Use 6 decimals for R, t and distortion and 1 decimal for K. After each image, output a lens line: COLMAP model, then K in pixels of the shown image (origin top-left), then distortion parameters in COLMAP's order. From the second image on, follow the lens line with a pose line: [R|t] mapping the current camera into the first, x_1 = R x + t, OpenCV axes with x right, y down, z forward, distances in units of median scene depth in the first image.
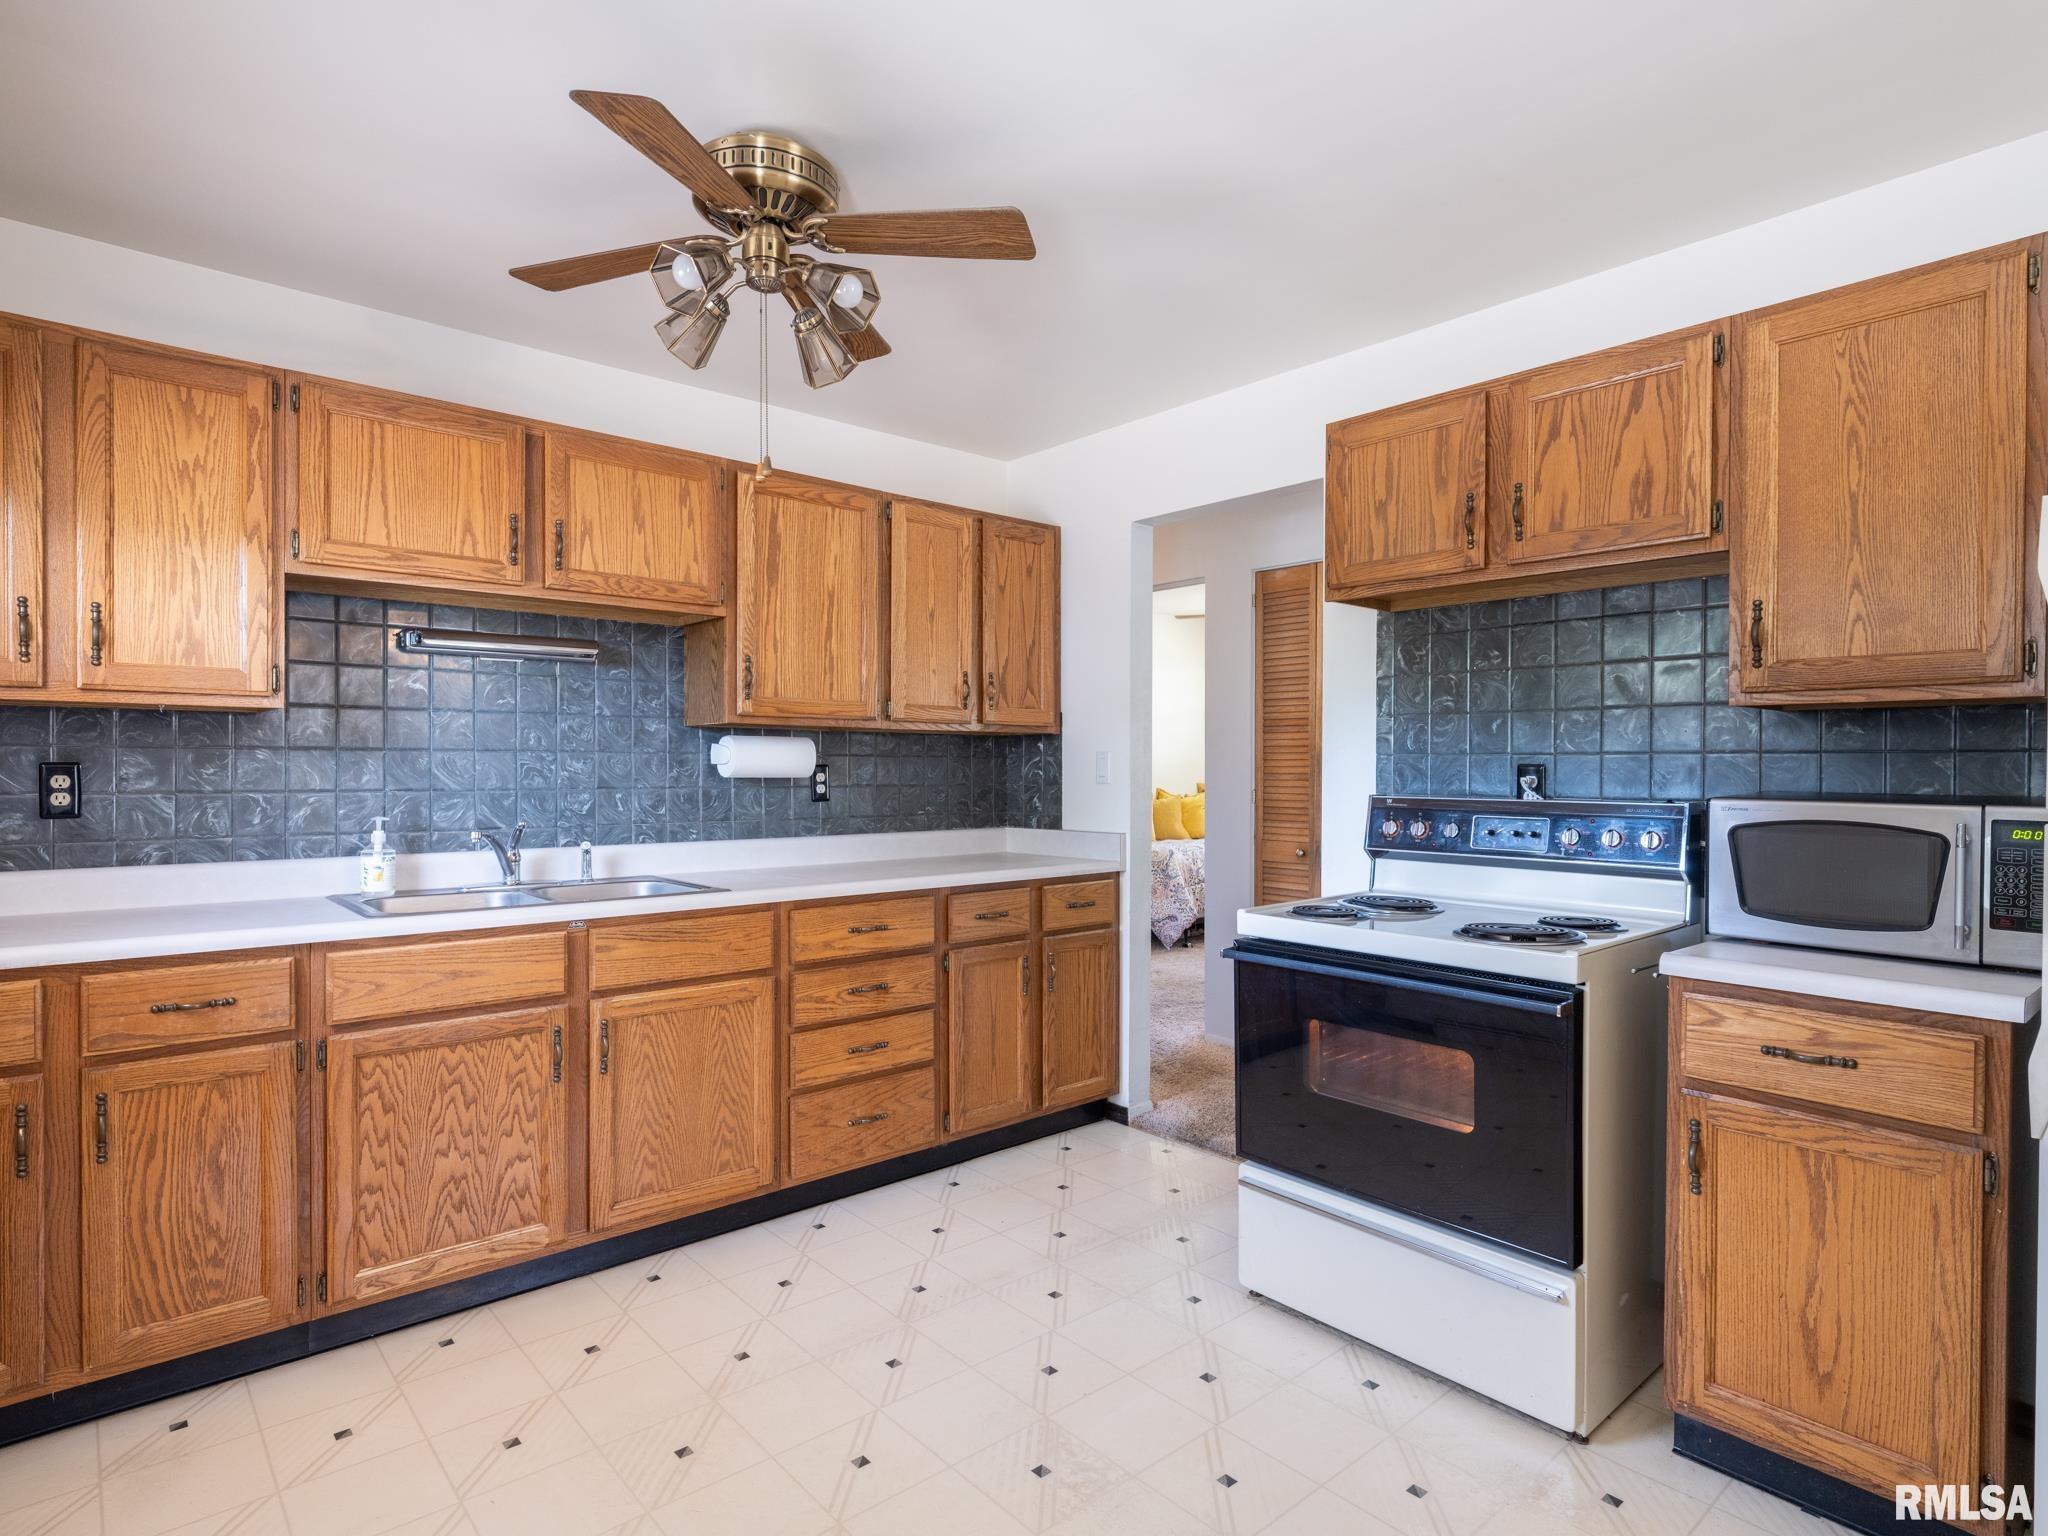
lens RADIAL K [[1104.0, 0, 1029.4], [0, 1104.0, 768.4], [0, 0, 1]] dist [-0.005669, -0.001362]
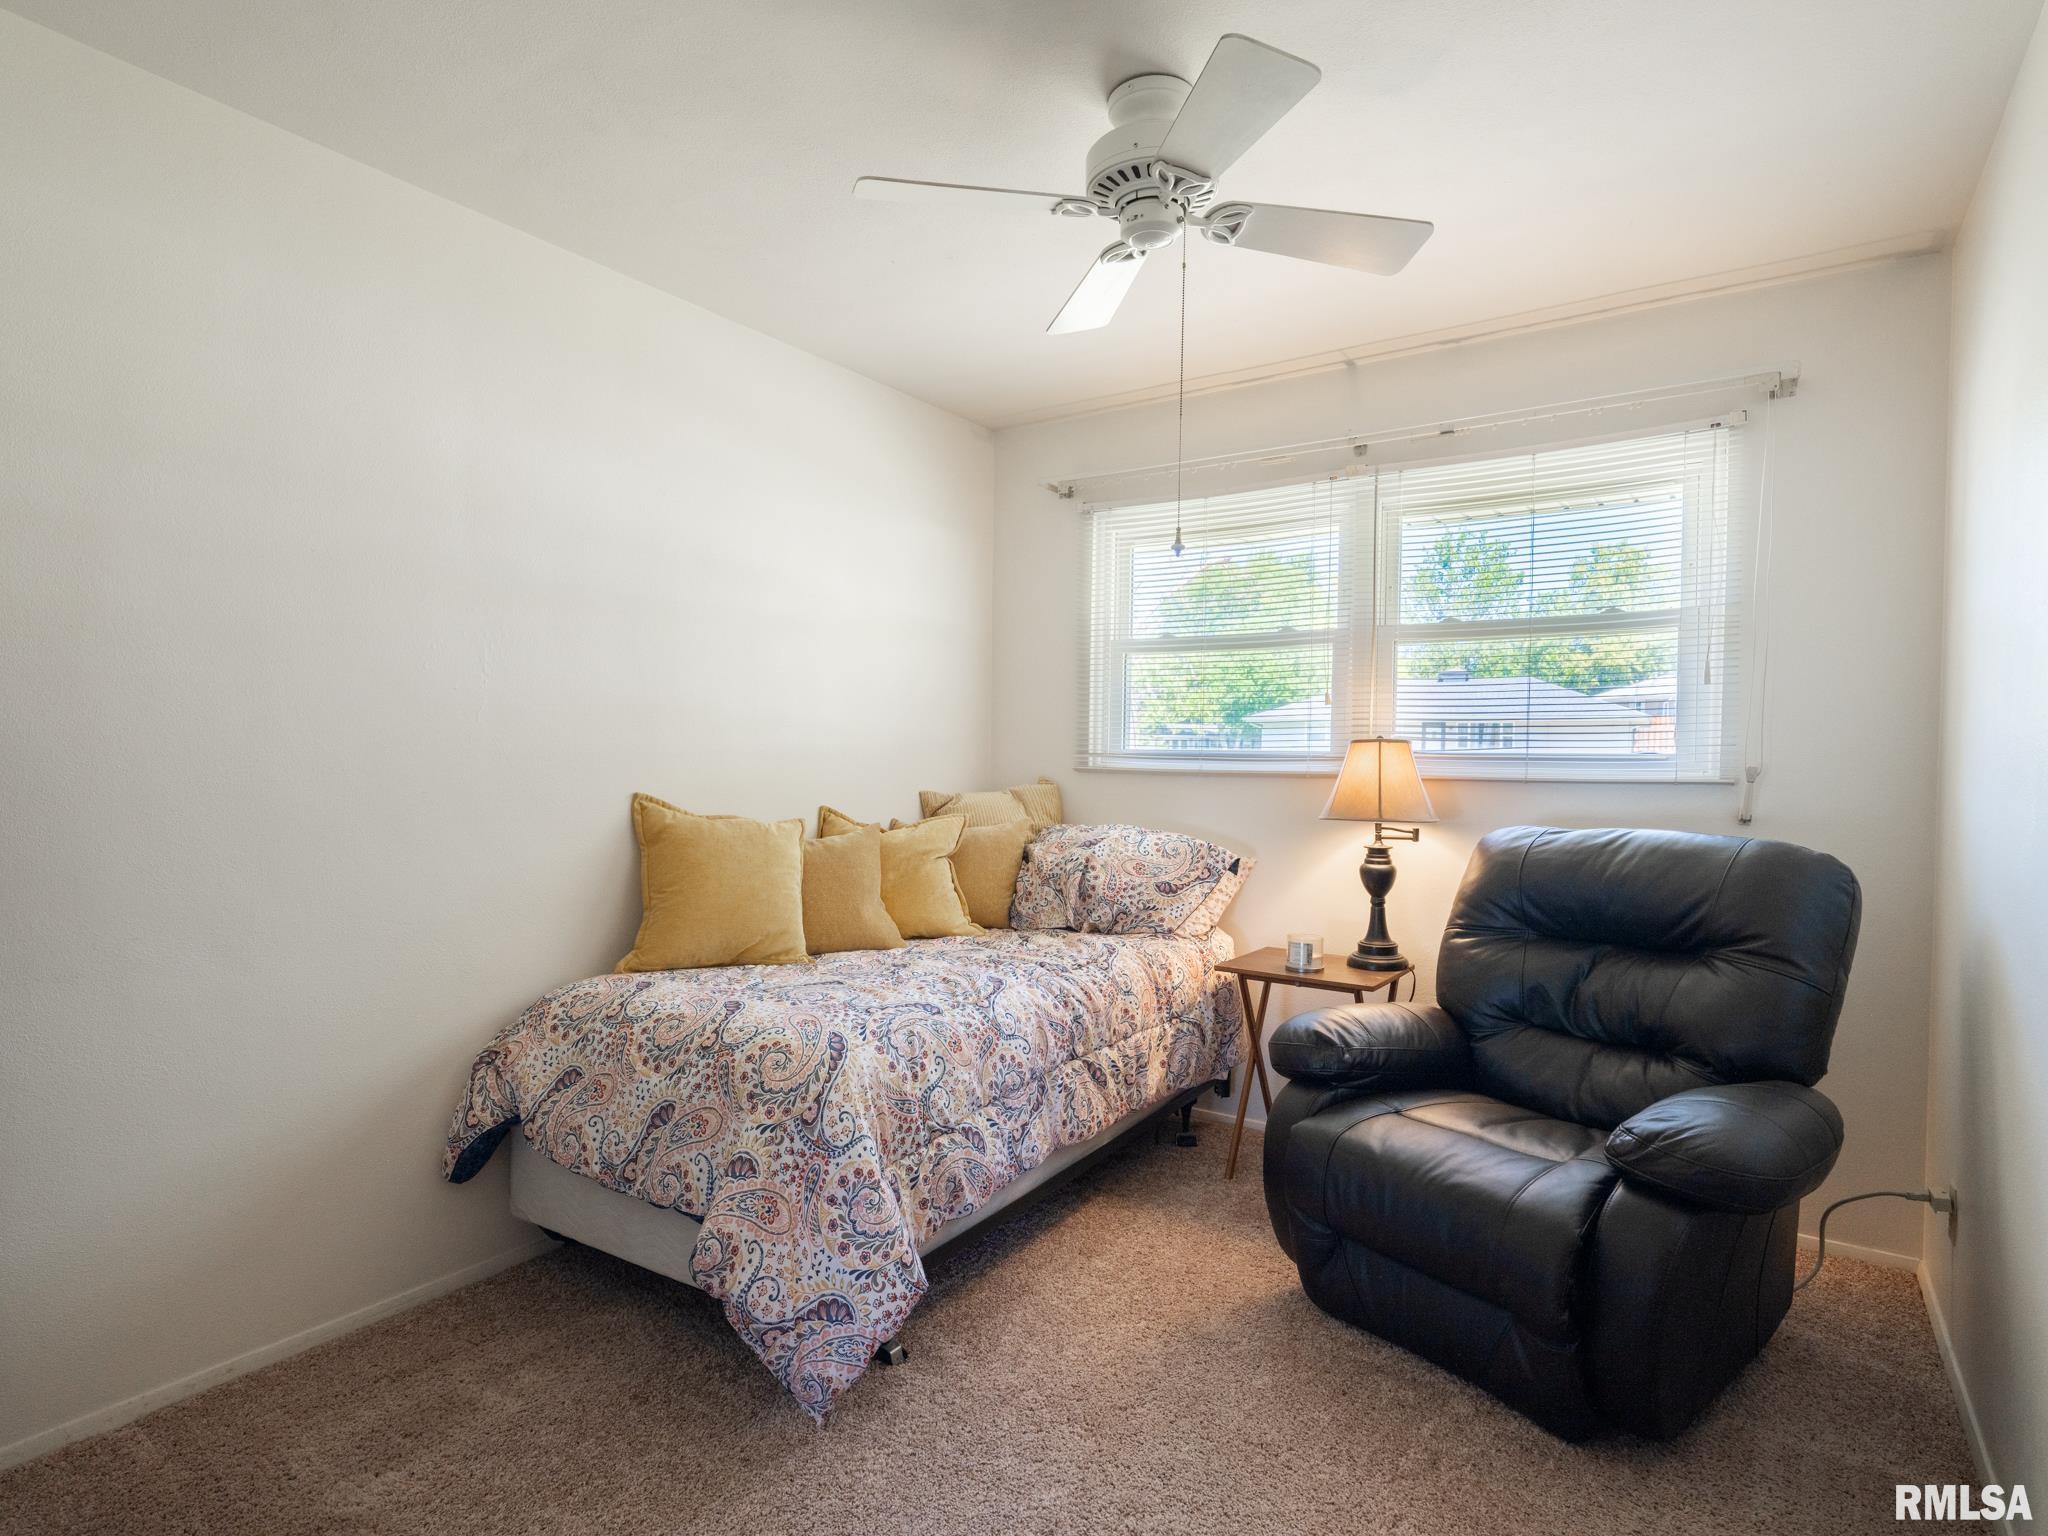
lens RADIAL K [[1104.0, 0, 1028.7], [0, 1104.0, 768.8], [0, 0, 1]] dist [-0.005669, -0.001362]
pose [[0.967408, 0.008354, 0.253085, 0.103055], [-0.012166, 0.999835, 0.013498, -0.002329], [-0.252931, -0.016137, 0.967350, 0.705211]]
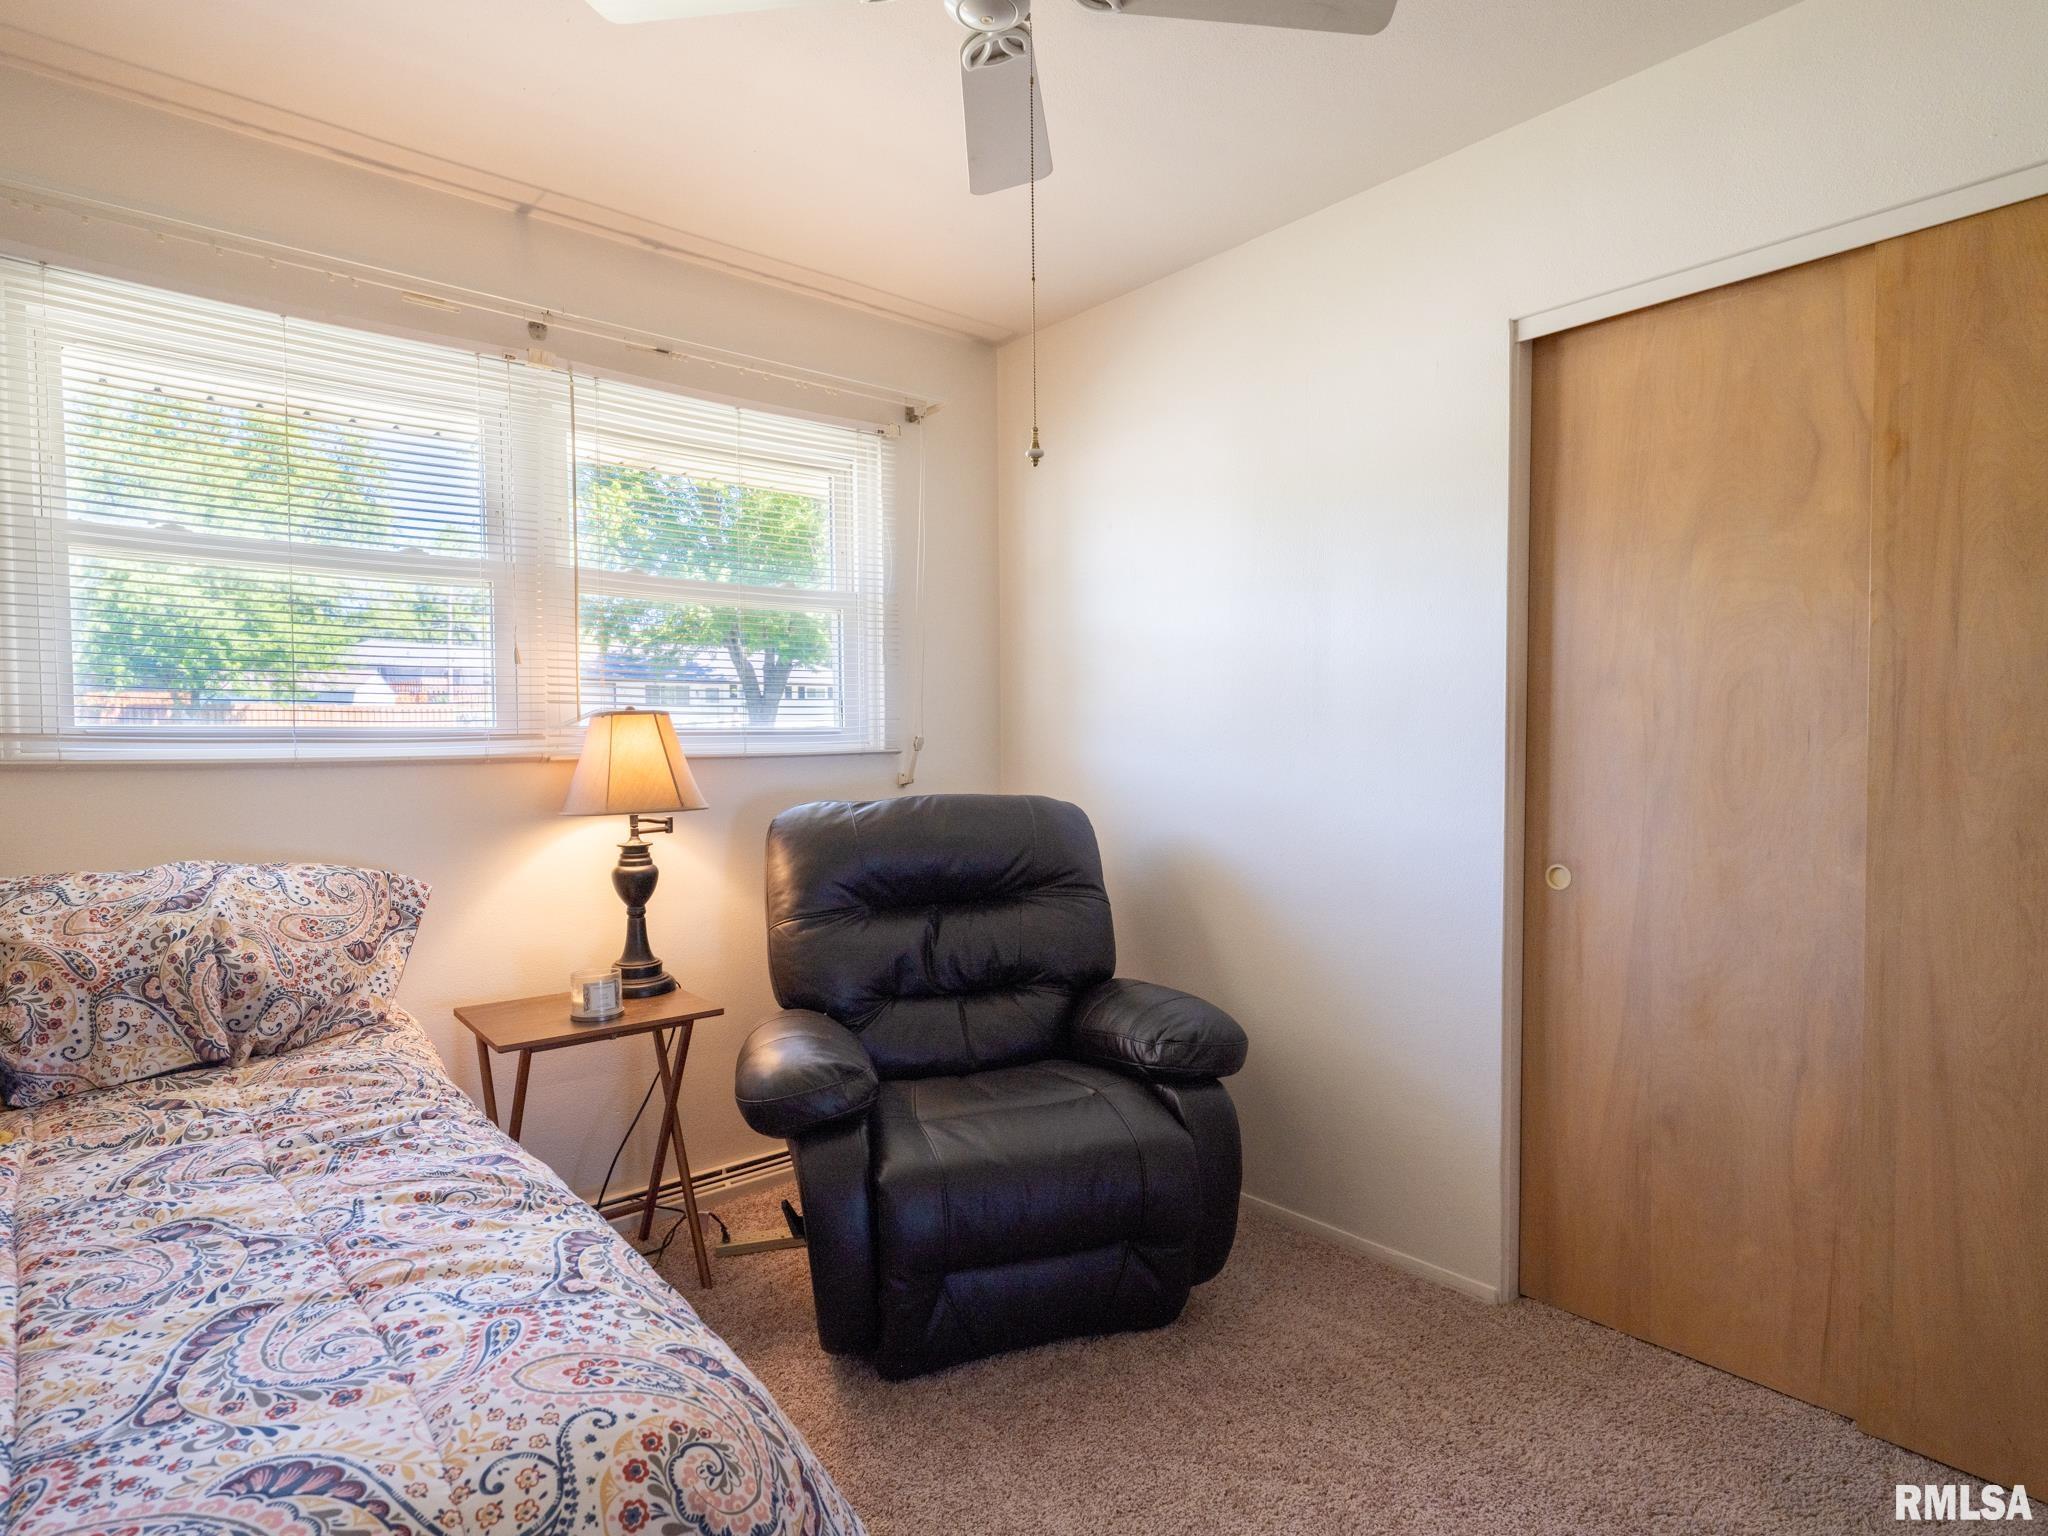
lens RADIAL K [[1104.0, 0, 1037.8], [0, 1104.0, 769.0], [0, 0, 1]] dist [-0.005669, -0.001362]
pose [[-0.007138, -0.024195, 0.999682, -0.002595], [0.006951, 0.999682, 0.024245, 0.001163], [-0.999950, 0.007121, -0.006967, 0.962770]]
